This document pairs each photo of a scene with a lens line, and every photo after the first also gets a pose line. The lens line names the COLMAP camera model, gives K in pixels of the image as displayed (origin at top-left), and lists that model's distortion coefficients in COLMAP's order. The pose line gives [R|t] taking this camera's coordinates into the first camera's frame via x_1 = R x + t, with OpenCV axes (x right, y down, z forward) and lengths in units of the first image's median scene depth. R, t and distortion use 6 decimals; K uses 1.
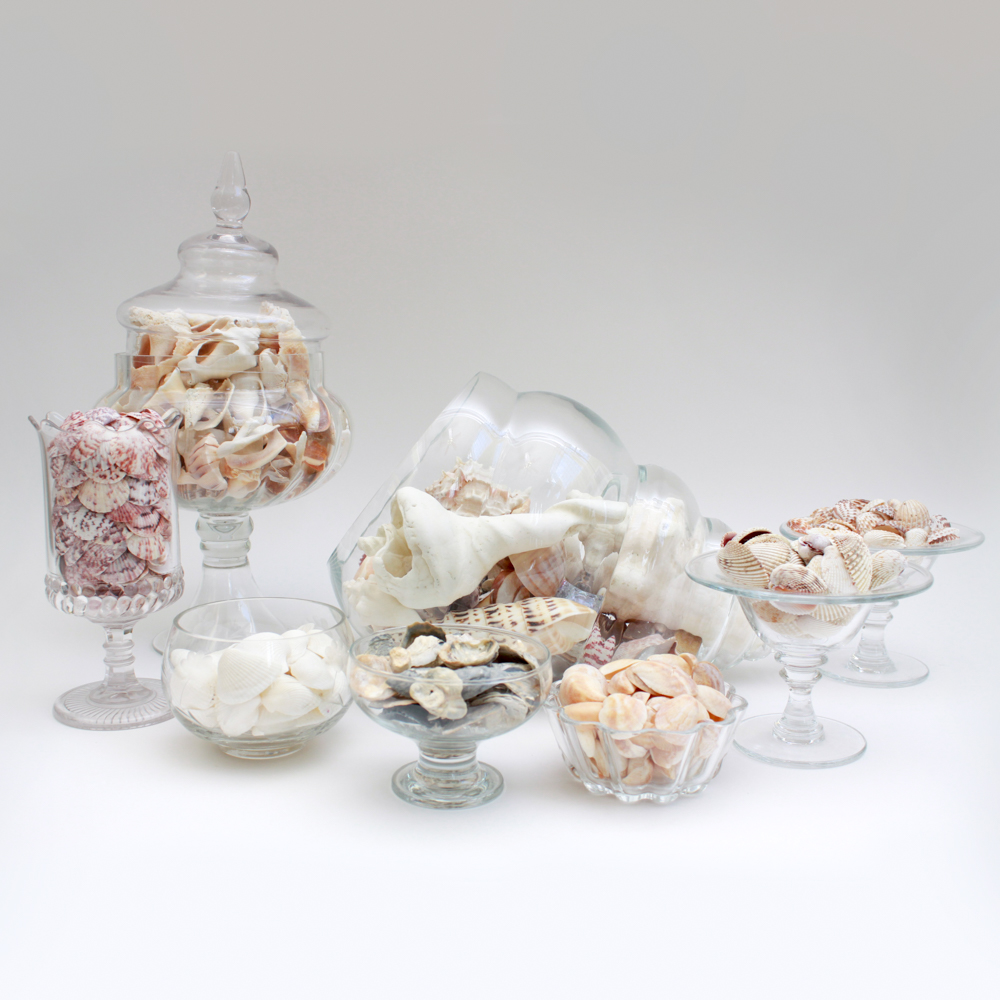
lens RADIAL K [[1108.4, 0, 495.9], [0, 1108.4, 501.7], [0, 0, 1]] dist [-0.069709, 0.000000]
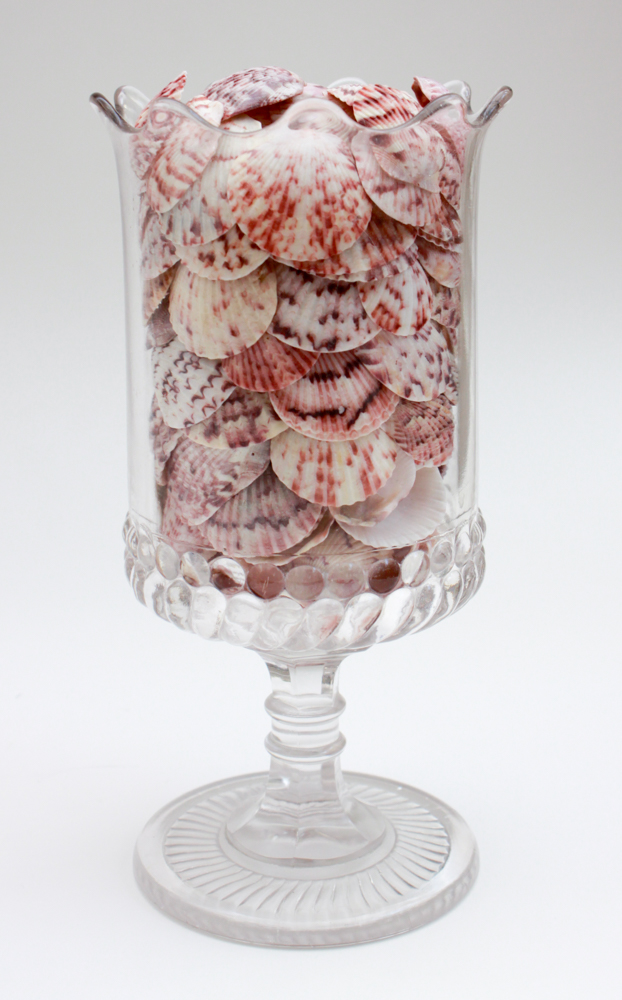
lens RADIAL K [[1820.0, 0, 311.1], [0, 1820.0, 499.2], [0, 0, 1]] dist [-0.212053, 0.000000]
pose [[0.718269, 0.171822, -0.674215, 0.075880], [-0.093964, 0.984105, 0.150693, -0.037283], [0.689391, -0.044886, 0.722997, 0.584977]]
